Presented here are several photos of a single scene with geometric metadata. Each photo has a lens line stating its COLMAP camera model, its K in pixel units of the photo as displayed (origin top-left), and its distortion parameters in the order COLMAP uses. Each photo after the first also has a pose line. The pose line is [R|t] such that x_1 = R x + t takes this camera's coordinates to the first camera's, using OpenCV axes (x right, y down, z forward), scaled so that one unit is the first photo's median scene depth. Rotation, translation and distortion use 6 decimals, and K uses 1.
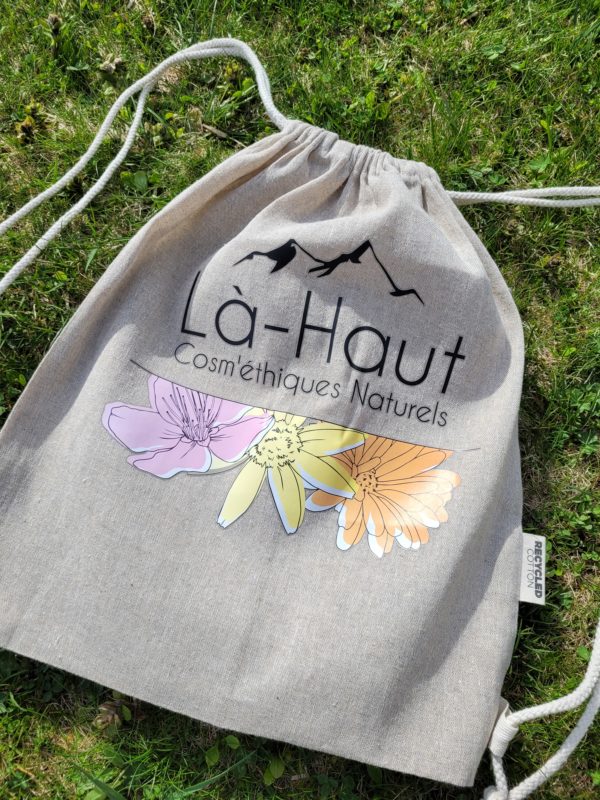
lens RADIAL K [[607.9, 0, 300.0], [0, 607.9, 400.0], [0, 0, 1]] dist [0.015944, -0.013218]
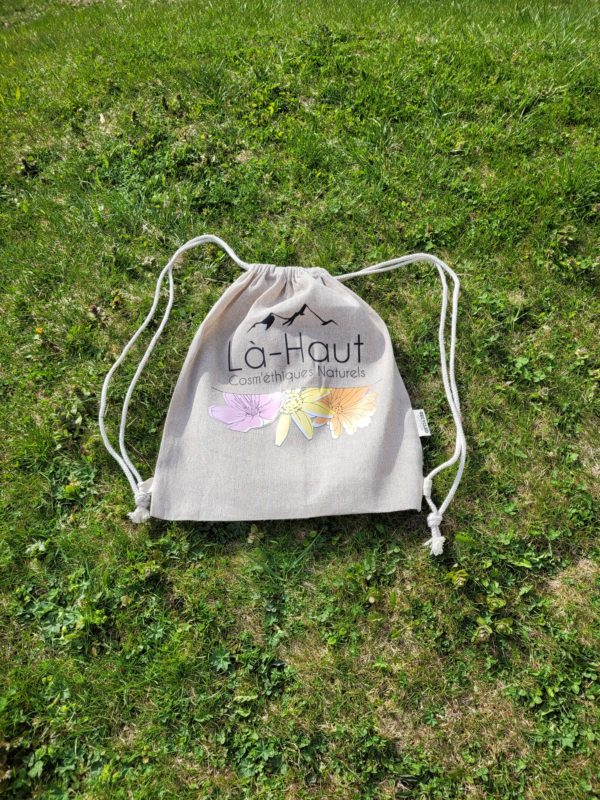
lens RADIAL K [[617.3, 0, 301.3], [0, 617.3, 424.5], [0, 0, 1]] dist [0.010078, -0.000817]
pose [[0.955996, -0.274243, 0.104226, -0.239855], [0.288071, 0.944744, -0.156444, 0.469264], [-0.055563, 0.179585, 0.982172, -1.055985]]
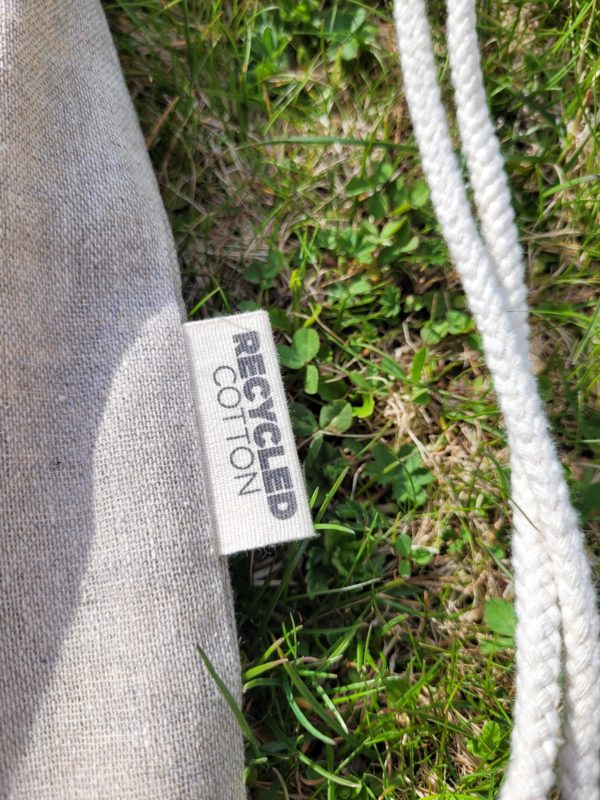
lens RADIAL K [[607.9, 0, 300.0], [0, 607.9, 400.0], [0, 0, 1]] dist [0.015944, -0.013218]
pose [[0.931087, -0.359127, 0.064063, 0.366255], [0.350803, 0.929630, 0.112811, 0.226346], [-0.100068, -0.082563, 0.991549, 0.673872]]
